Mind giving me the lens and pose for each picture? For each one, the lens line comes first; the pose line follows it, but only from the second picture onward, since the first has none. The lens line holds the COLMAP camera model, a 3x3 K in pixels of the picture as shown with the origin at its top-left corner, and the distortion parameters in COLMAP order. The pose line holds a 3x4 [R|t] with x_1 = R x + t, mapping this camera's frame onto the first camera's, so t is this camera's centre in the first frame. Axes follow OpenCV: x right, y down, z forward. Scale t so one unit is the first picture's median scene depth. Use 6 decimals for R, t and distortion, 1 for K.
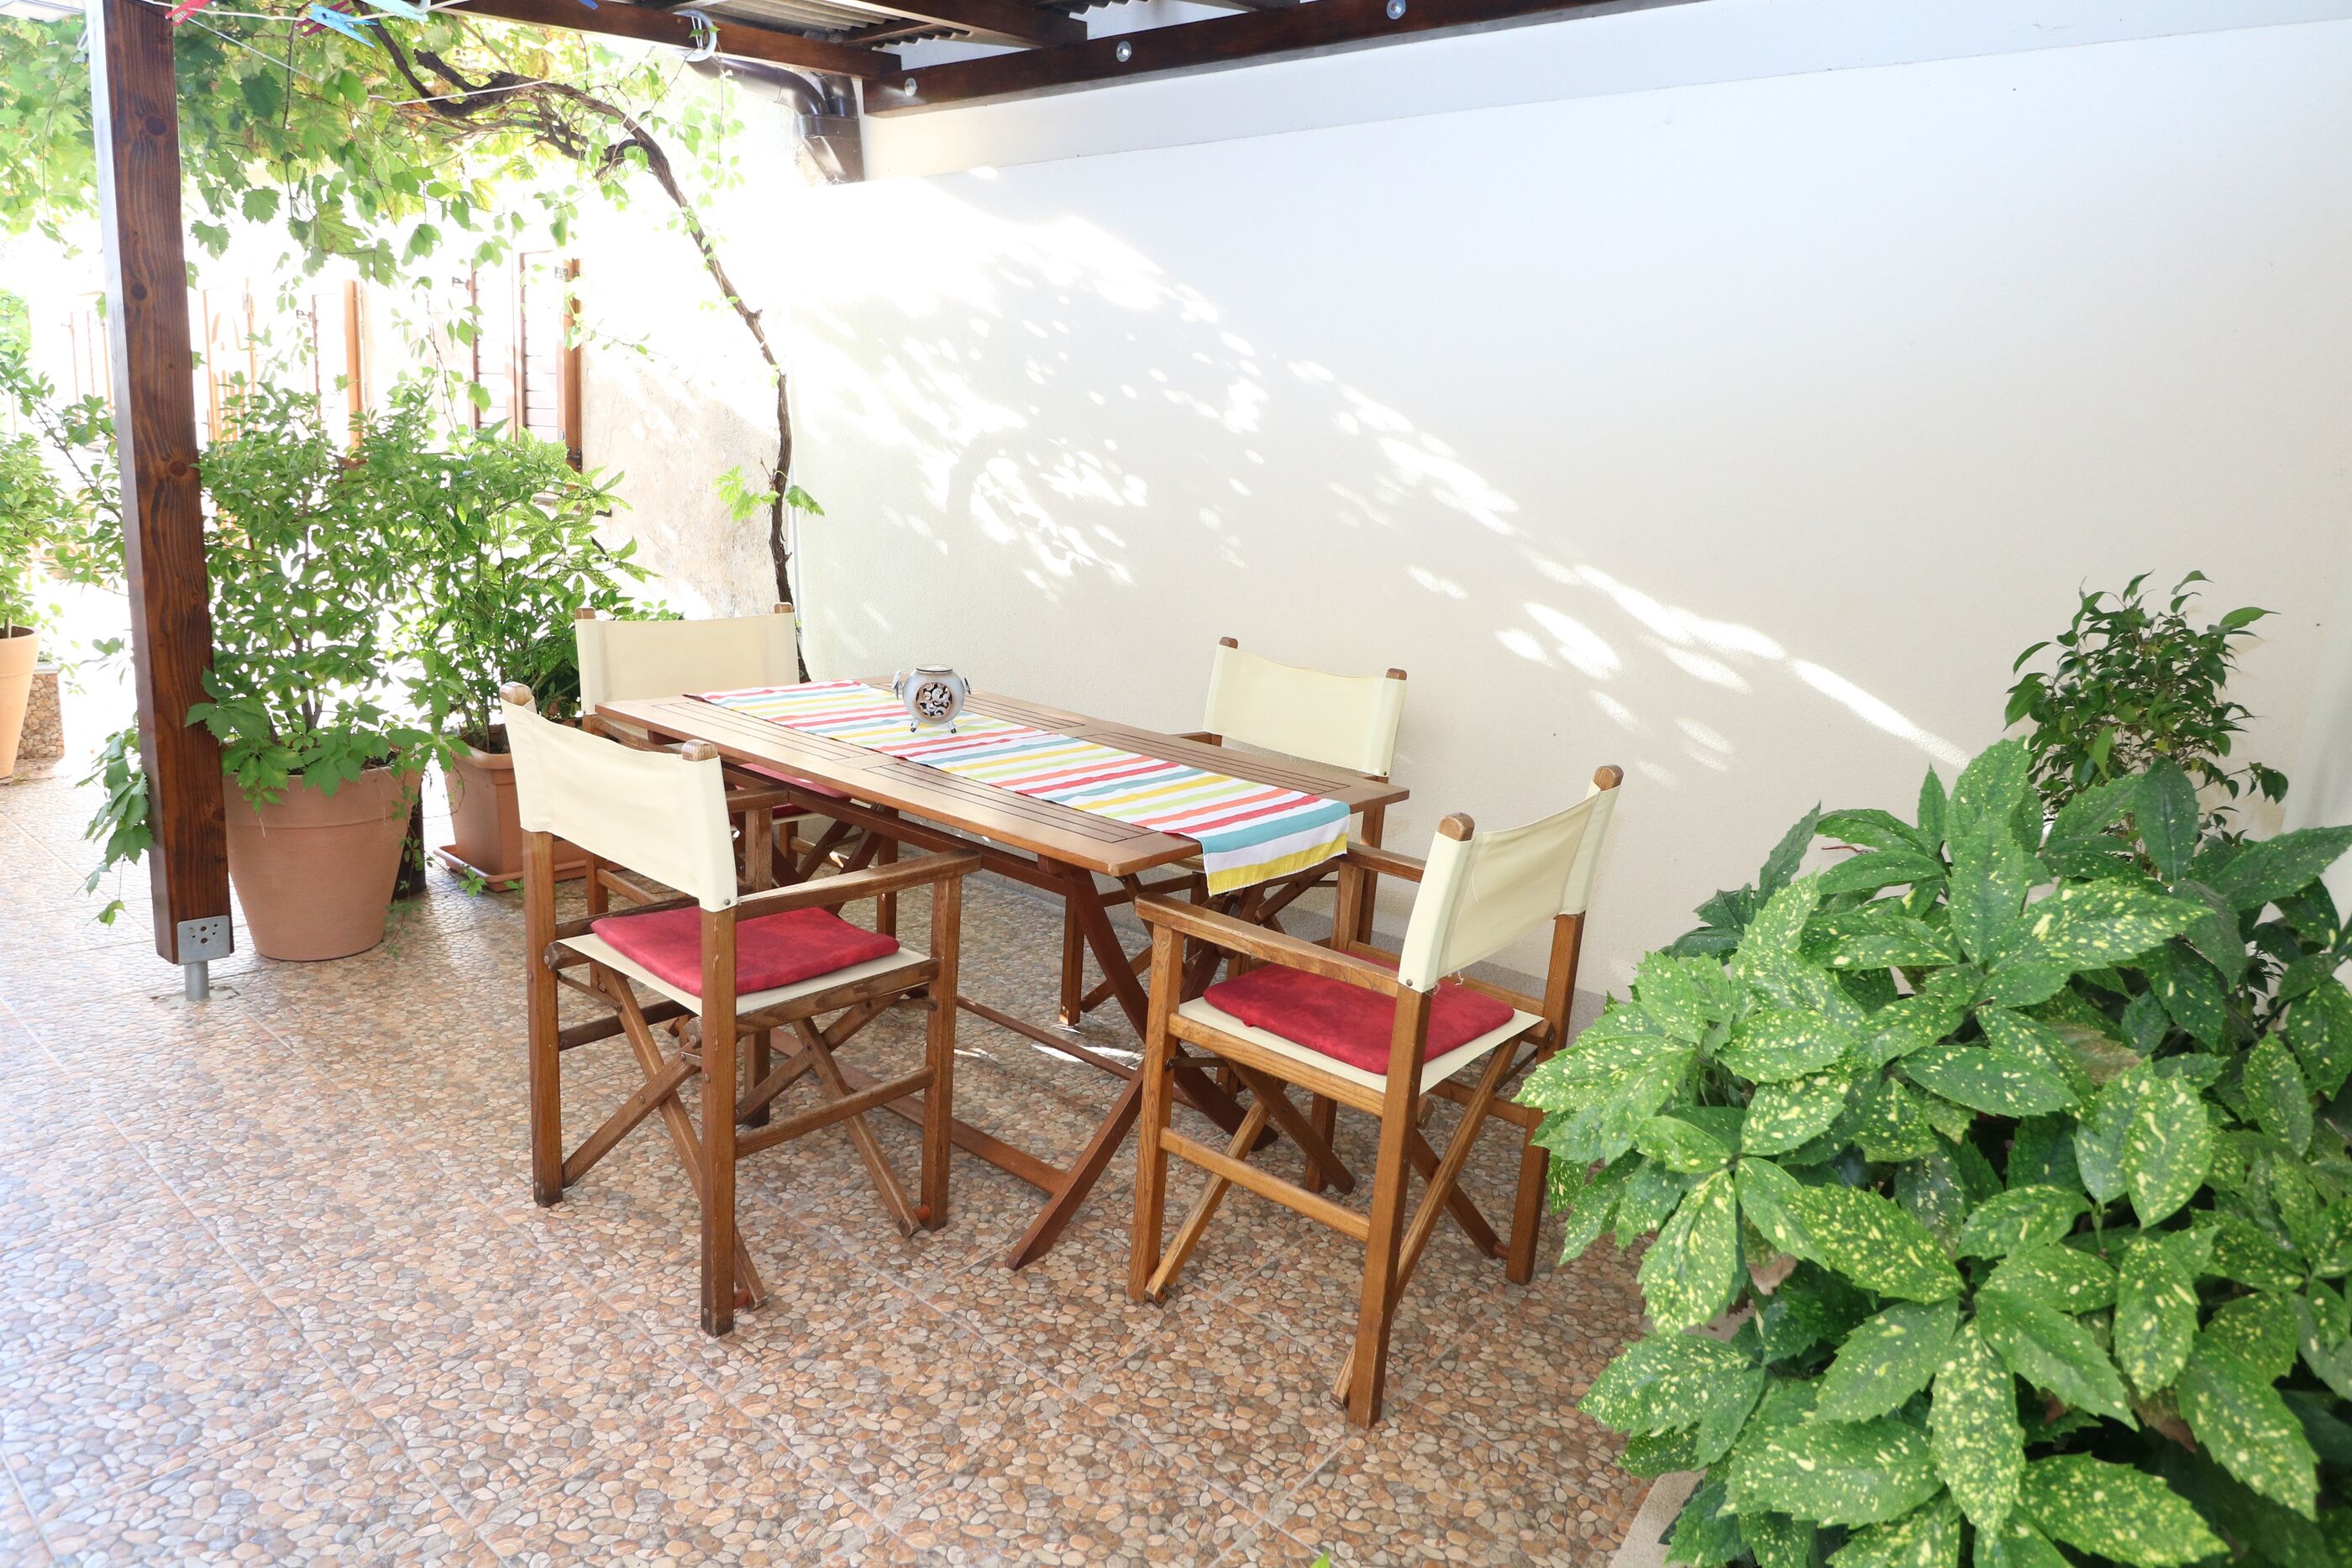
lens RADIAL K [[1379.0, 0, 1189.9], [0, 1379.0, 773.9], [0, 0, 1]] dist [0.004899, -0.010502]
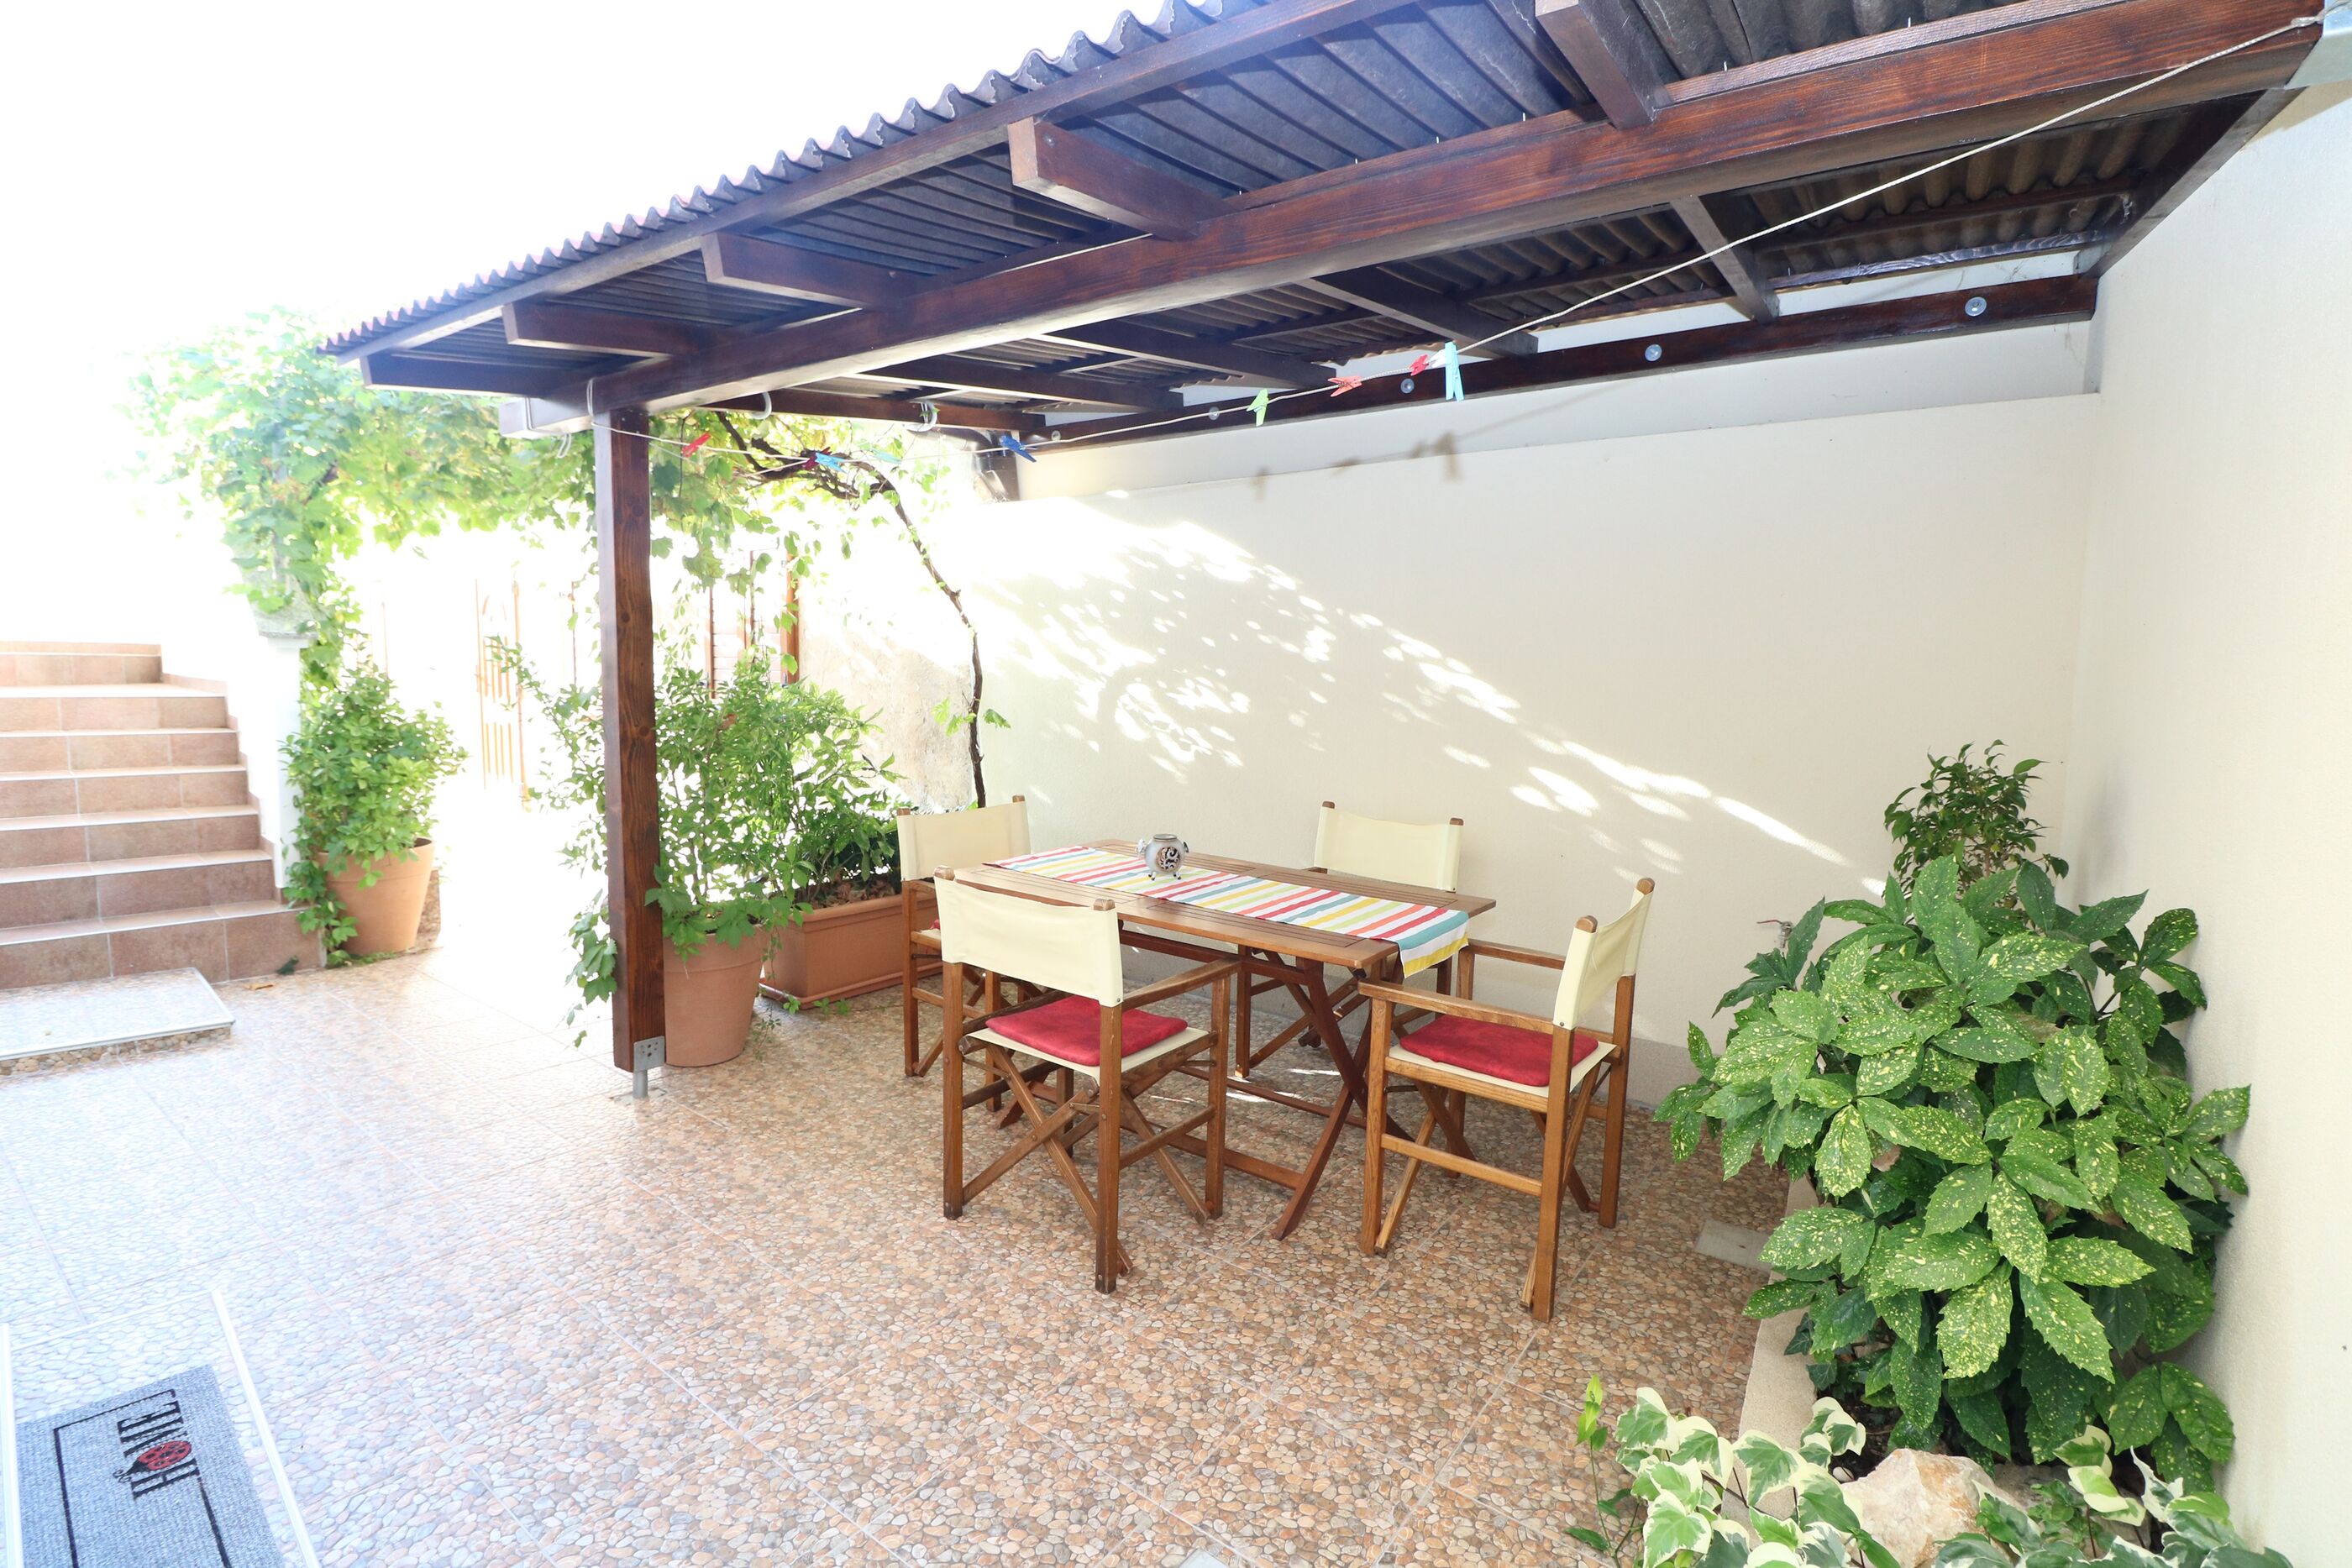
lens RADIAL K [[1076.4, 0, 1184.8], [0, 1076.4, 782.5], [0, 0, 1]] dist [-0.000331, -0.015047]
pose [[0.997917, -0.054929, 0.033828, -0.261962], [0.058022, 0.993441, -0.098531, -0.025175], [-0.028194, 0.100288, 0.994559, -0.219502]]
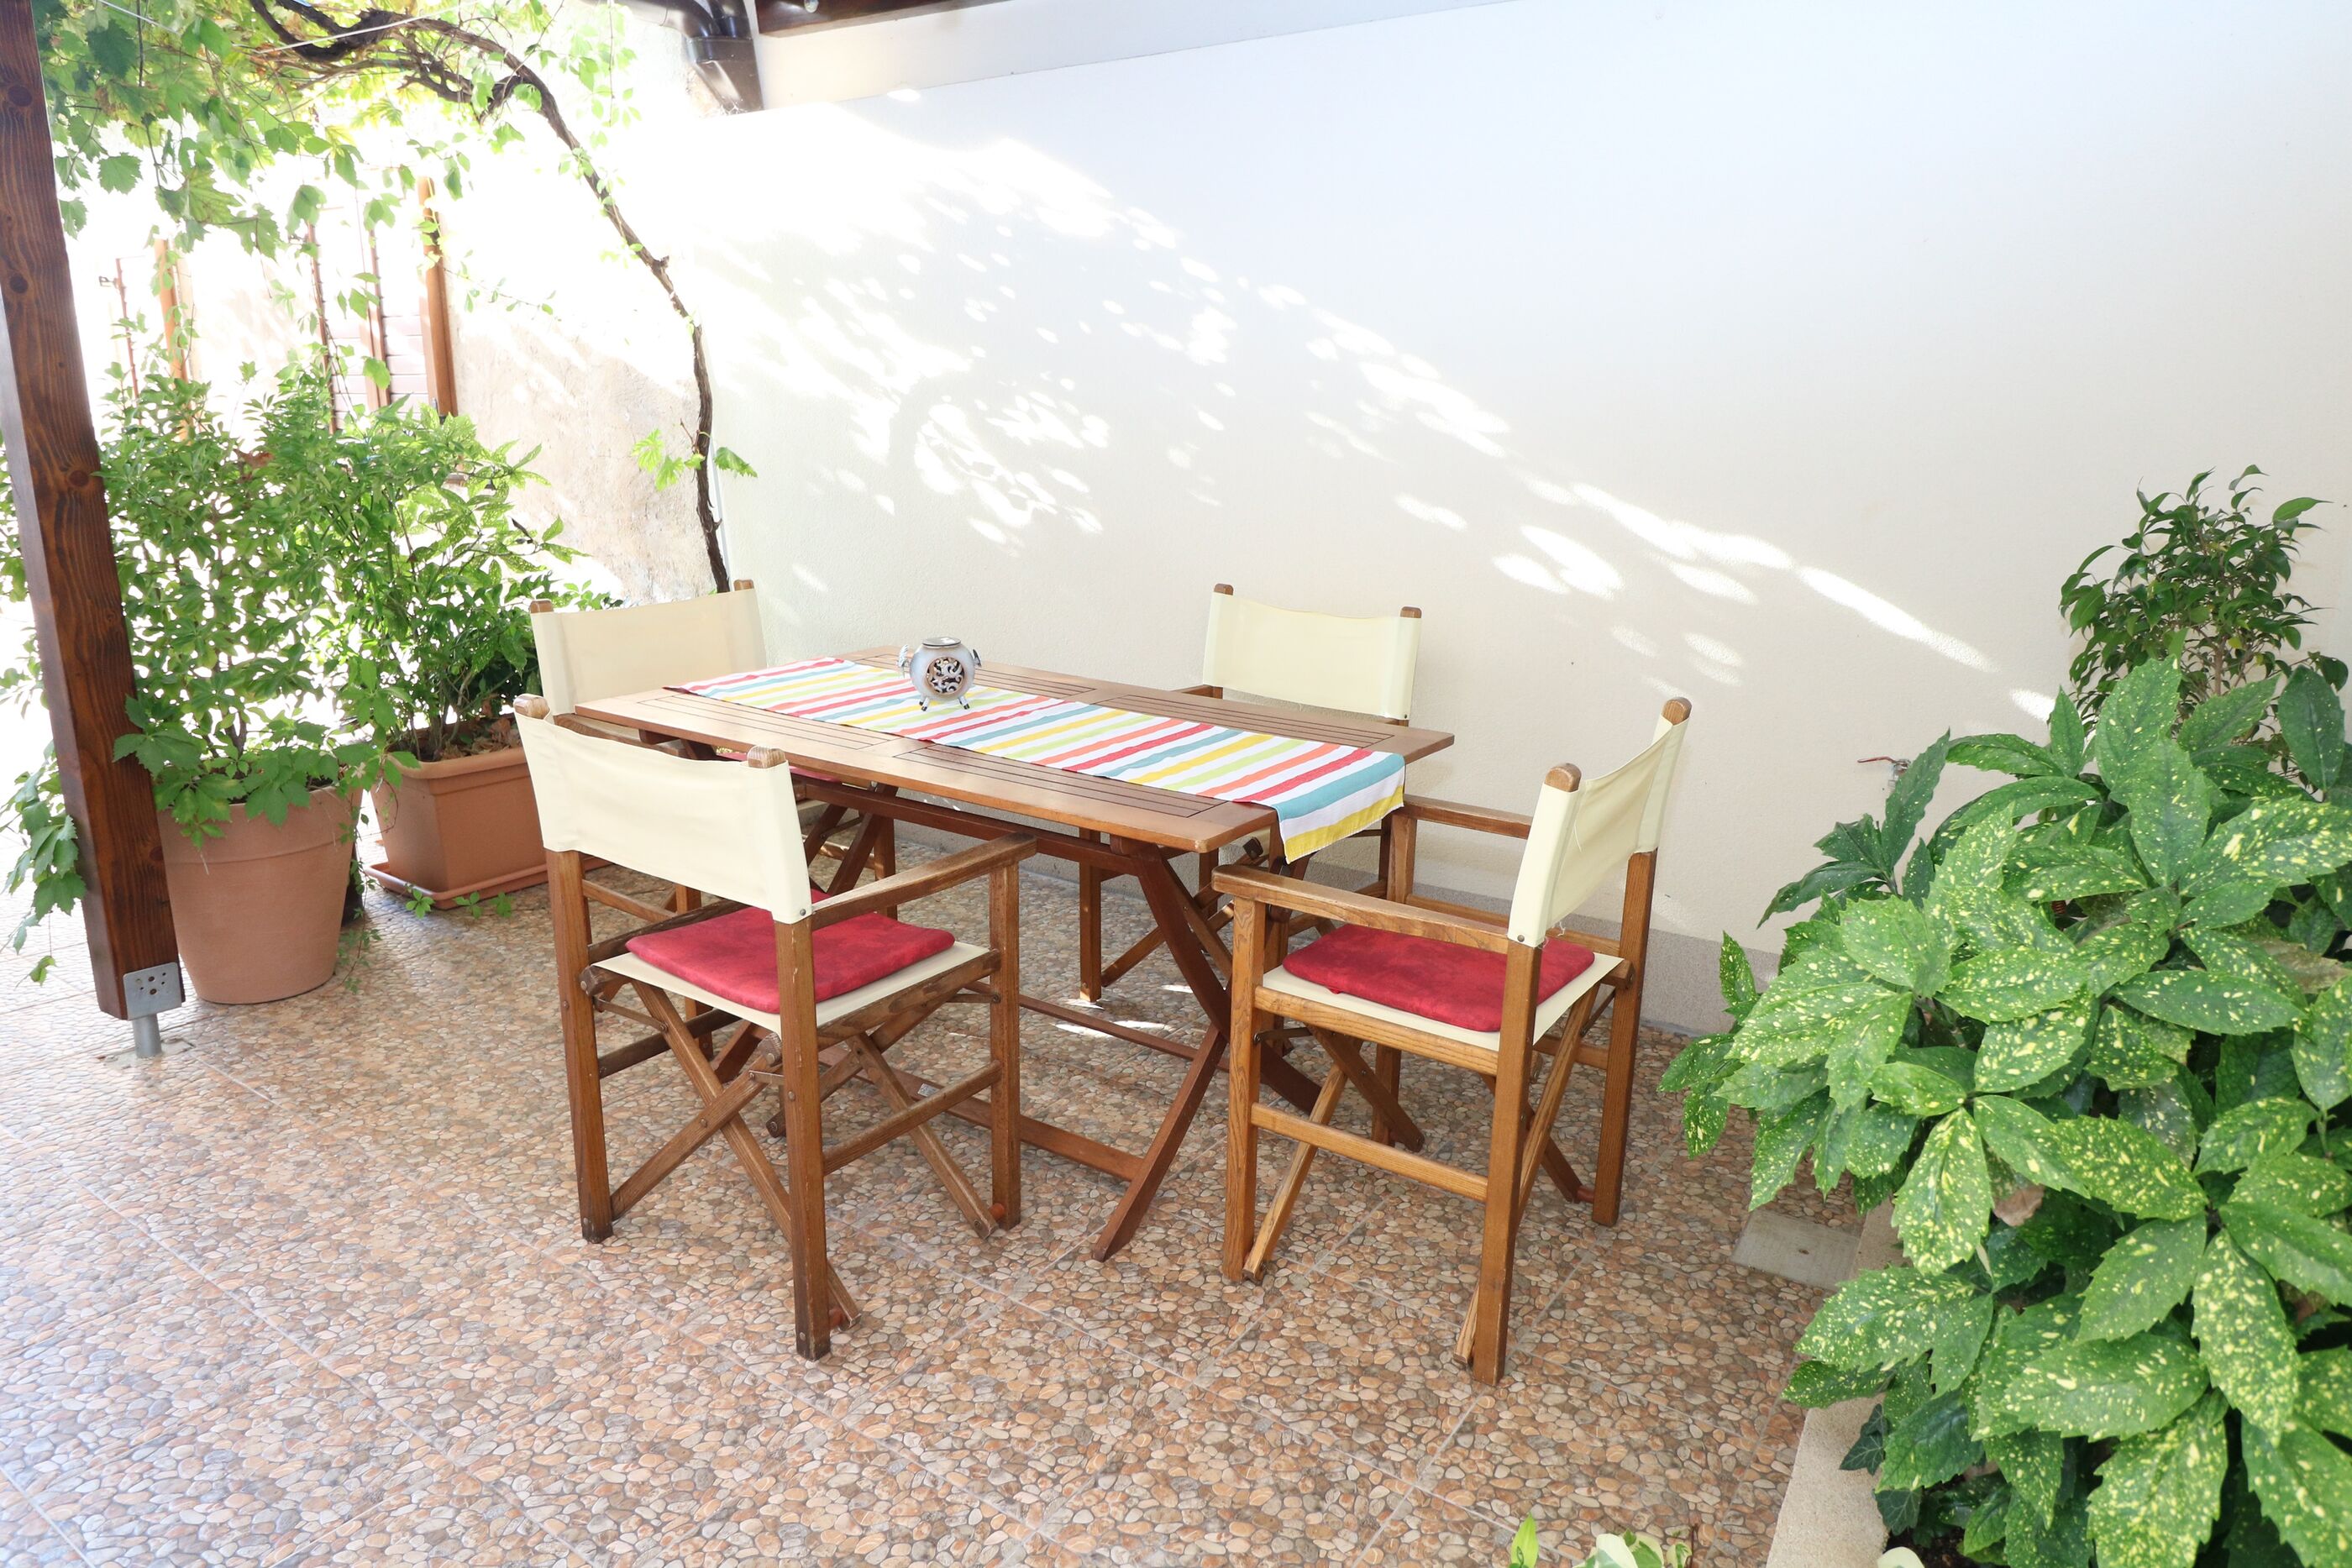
lens RADIAL K [[1464.1, 0, 1180.8], [0, 1464.1, 771.5], [0, 0, 1]] dist [0.005791, -0.009735]
pose [[0.995211, -0.074970, 0.062722, -0.120064], [0.072323, 0.996434, 0.043462, -0.026056], [-0.065756, -0.038717, 0.997084, -0.017991]]
